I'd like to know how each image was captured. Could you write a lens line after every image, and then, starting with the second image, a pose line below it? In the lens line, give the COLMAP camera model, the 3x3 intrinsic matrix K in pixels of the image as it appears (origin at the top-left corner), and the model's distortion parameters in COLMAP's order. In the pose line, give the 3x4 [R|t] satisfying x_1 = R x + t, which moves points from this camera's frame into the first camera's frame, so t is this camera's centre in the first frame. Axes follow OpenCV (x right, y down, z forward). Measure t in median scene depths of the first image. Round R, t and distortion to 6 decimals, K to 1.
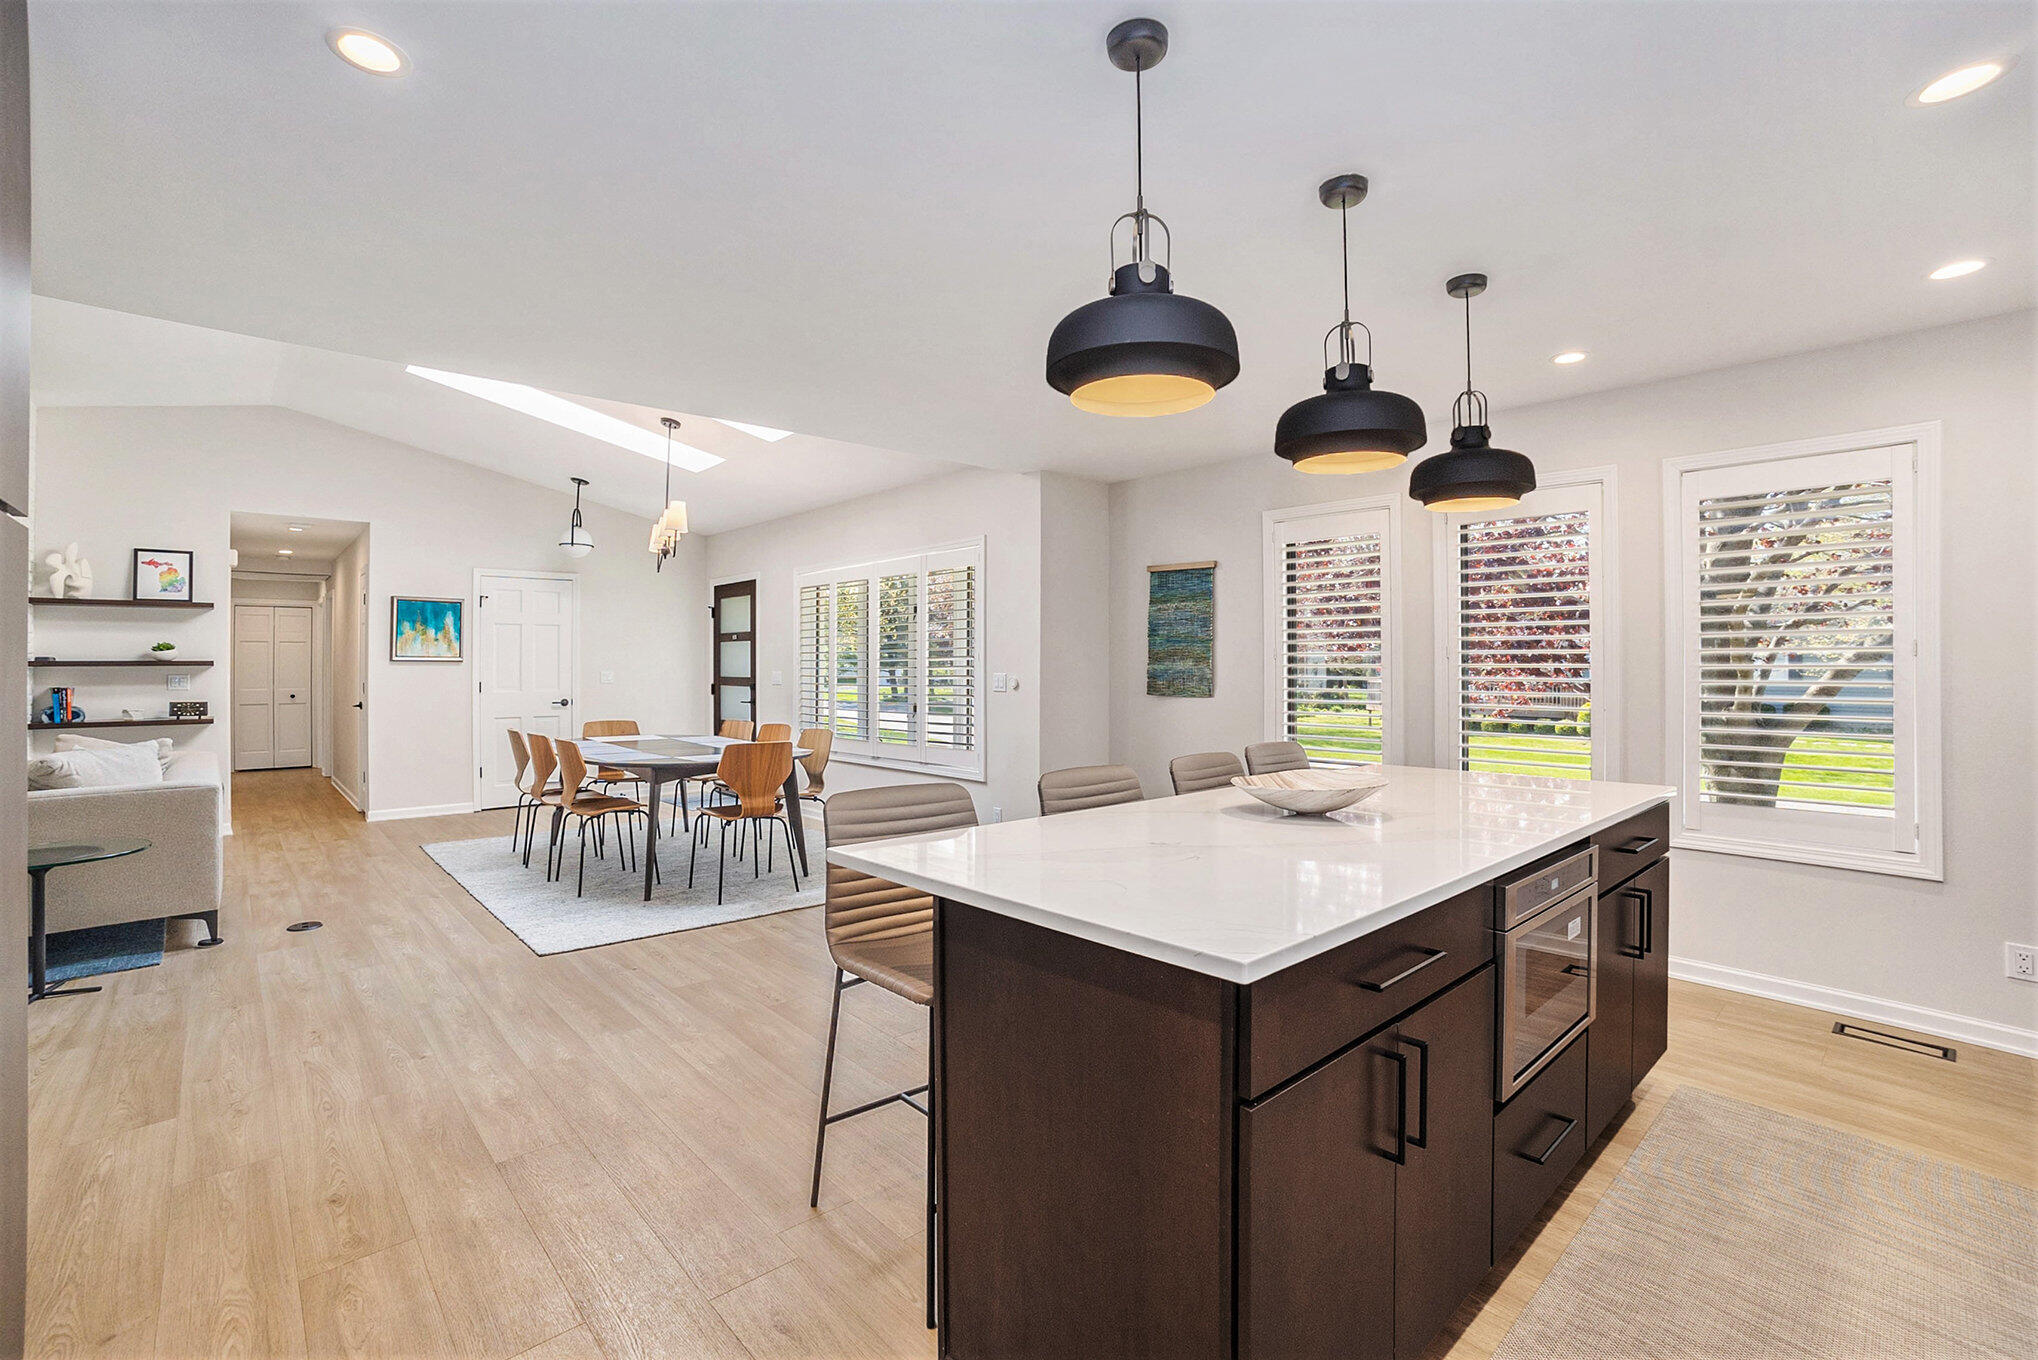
lens RADIAL K [[905.7, 0, 1037.7], [0, 905.7, 650.1], [0, 0, 1]] dist [-0.010928, 0.008781]
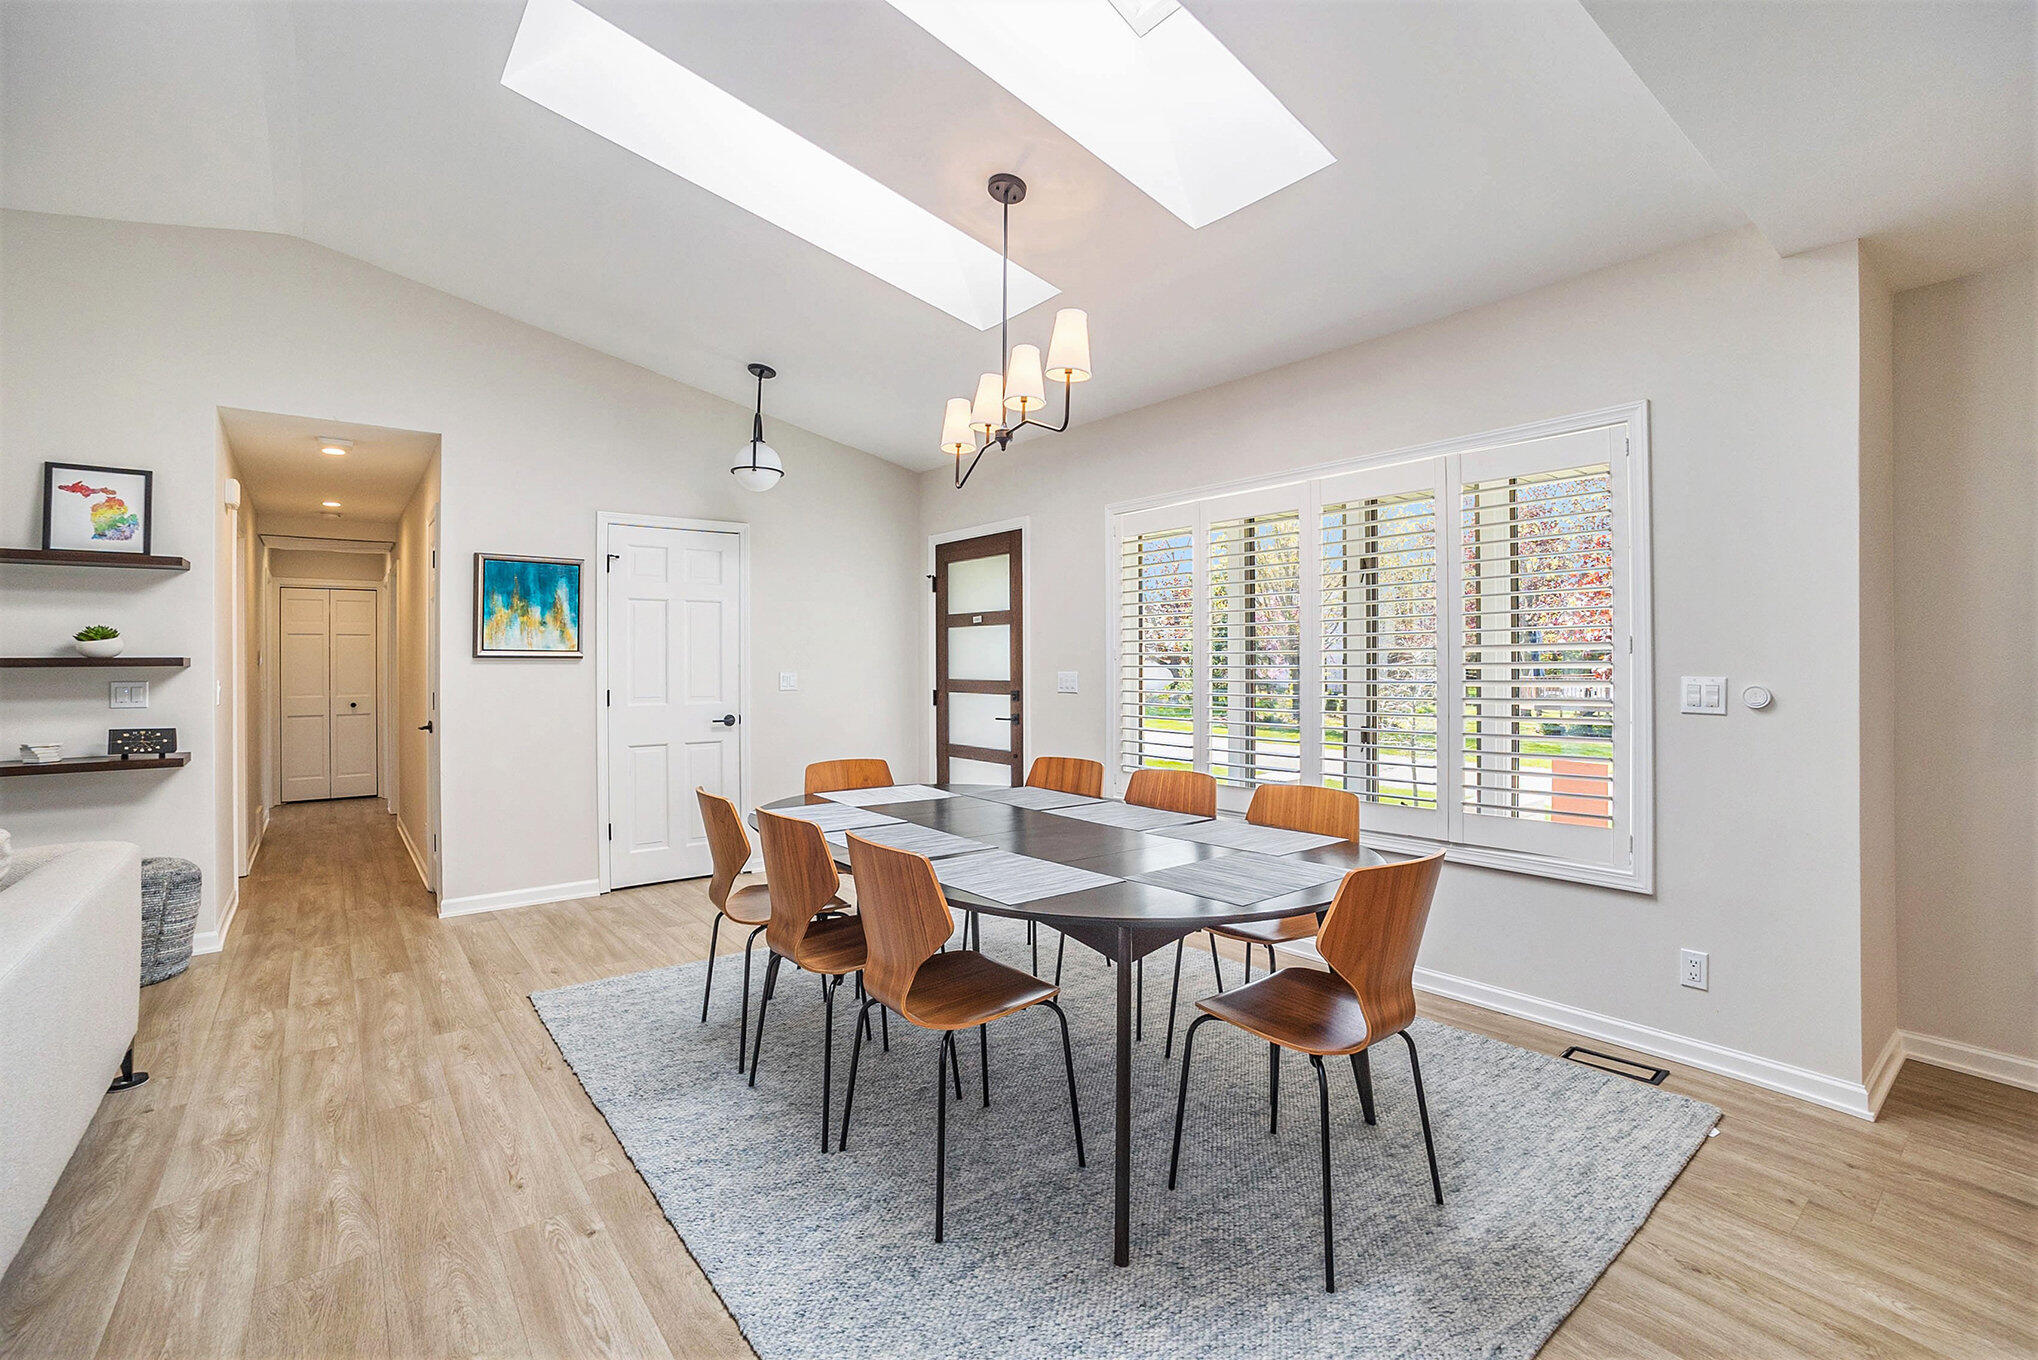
lens RADIAL K [[905.7, 0, 1027.2], [0, 905.7, 649.3], [0, 0, 1]] dist [-0.010928, 0.008781]
pose [[0.997374, -0.004599, -0.072274, -0.306532], [0.004798, 0.999985, 0.002579, 0.006927], [0.072261, -0.002919, 0.997382, 0.427627]]
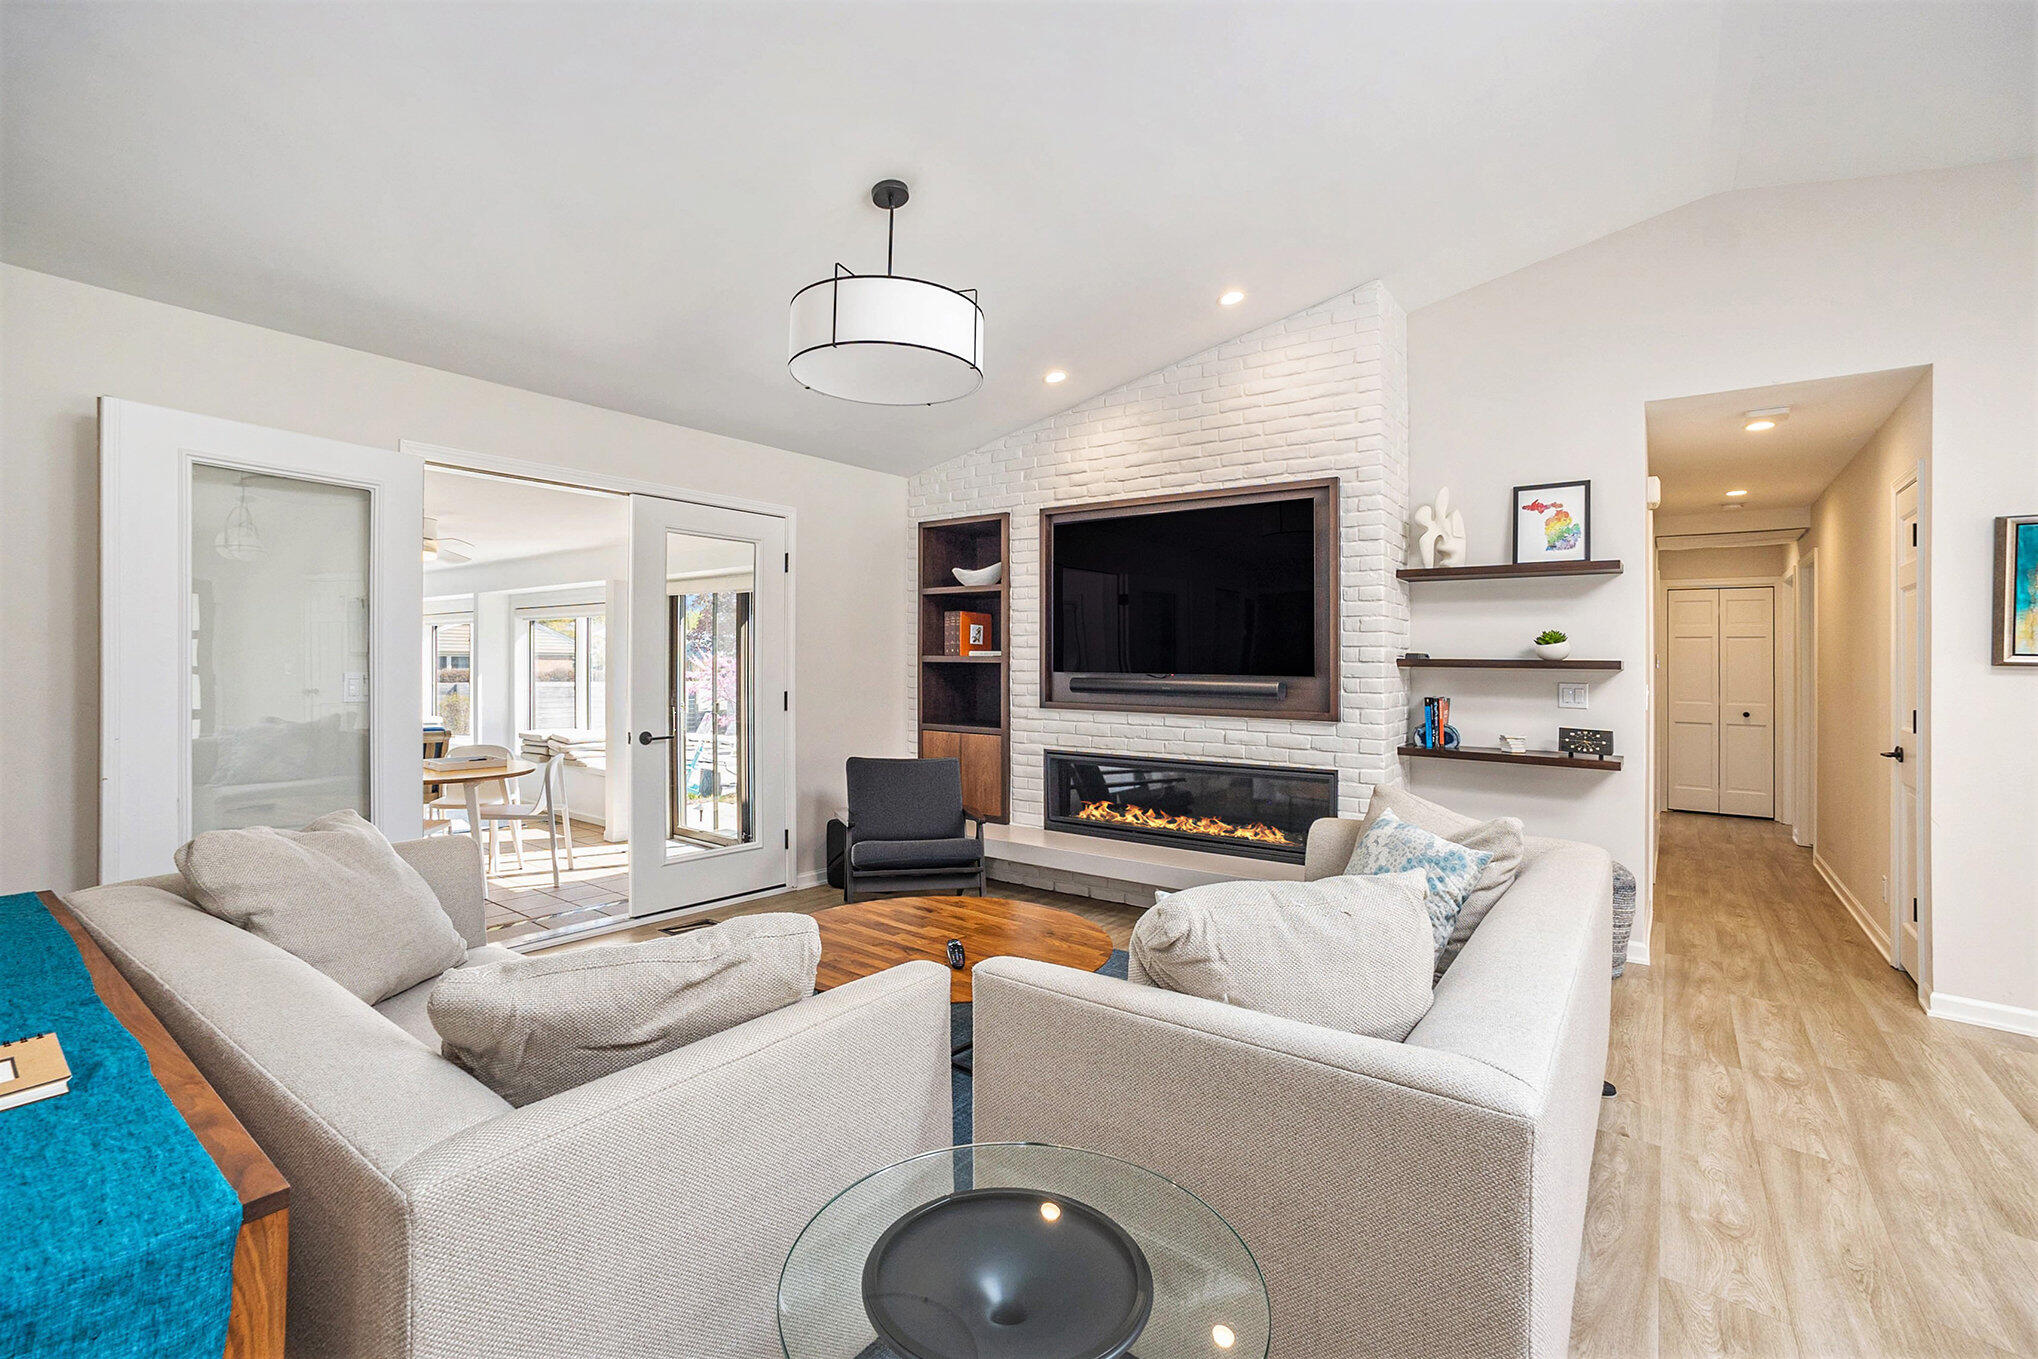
lens RADIAL K [[905.7, 0, 1004.9], [0, 905.7, 659.9], [0, 0, 1]] dist [-0.010928, 0.008781]
pose [[0.199939, 0.003634, -0.979802, -0.397809], [0.001948, 0.999990, 0.004106, 0.007315], [0.979806, -0.002730, 0.199930, 0.464957]]
